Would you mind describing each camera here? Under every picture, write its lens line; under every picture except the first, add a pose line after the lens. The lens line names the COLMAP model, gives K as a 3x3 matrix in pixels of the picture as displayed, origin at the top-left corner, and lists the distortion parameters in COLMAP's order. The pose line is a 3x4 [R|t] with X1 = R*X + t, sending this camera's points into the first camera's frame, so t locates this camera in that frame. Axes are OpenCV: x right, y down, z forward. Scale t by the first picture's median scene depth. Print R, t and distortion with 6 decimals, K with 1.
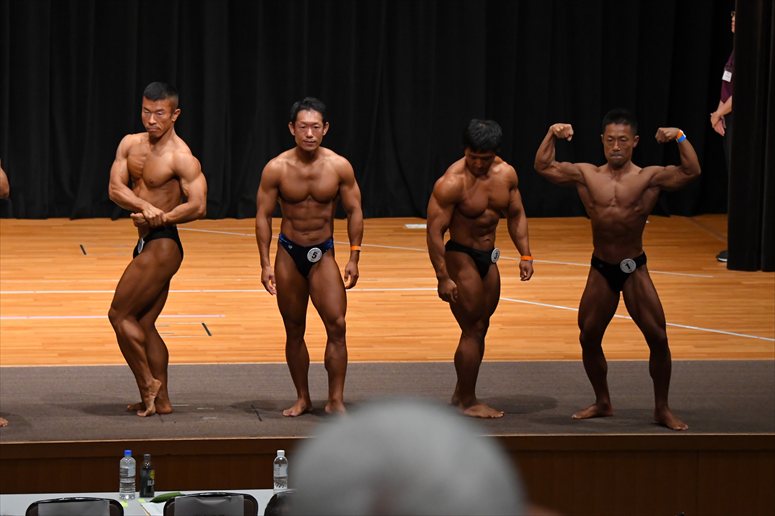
lens RADIAL K [[4382.9, 0, 390.0], [0, 4382.9, 255.9], [0, 0, 1]] dist [1.330077, 0.000000]
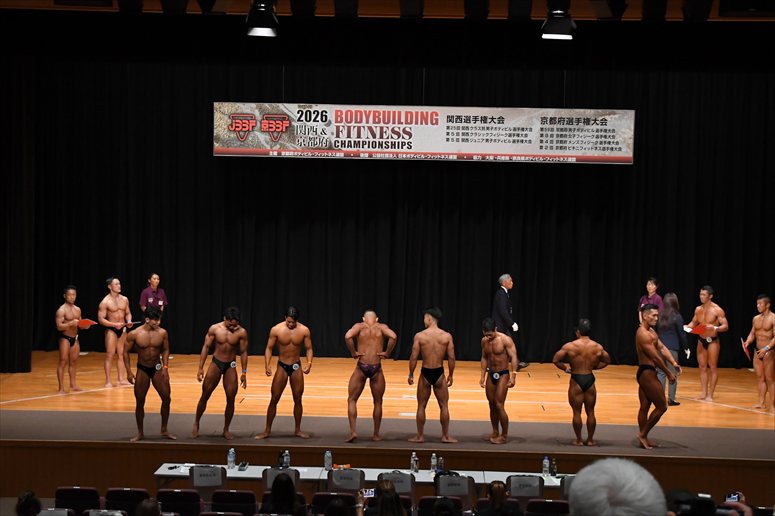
lens RADIAL K [[1692.6, 0, 386.1], [0, 1692.6, 213.9], [0, 0, 1]] dist [0.154195, 0.000000]
pose [[0.978554, 0.008180, -0.205826, 0.145024], [-0.028139, 0.995152, -0.094235, 0.000841], [0.204058, 0.098006, 0.974041, 0.091810]]
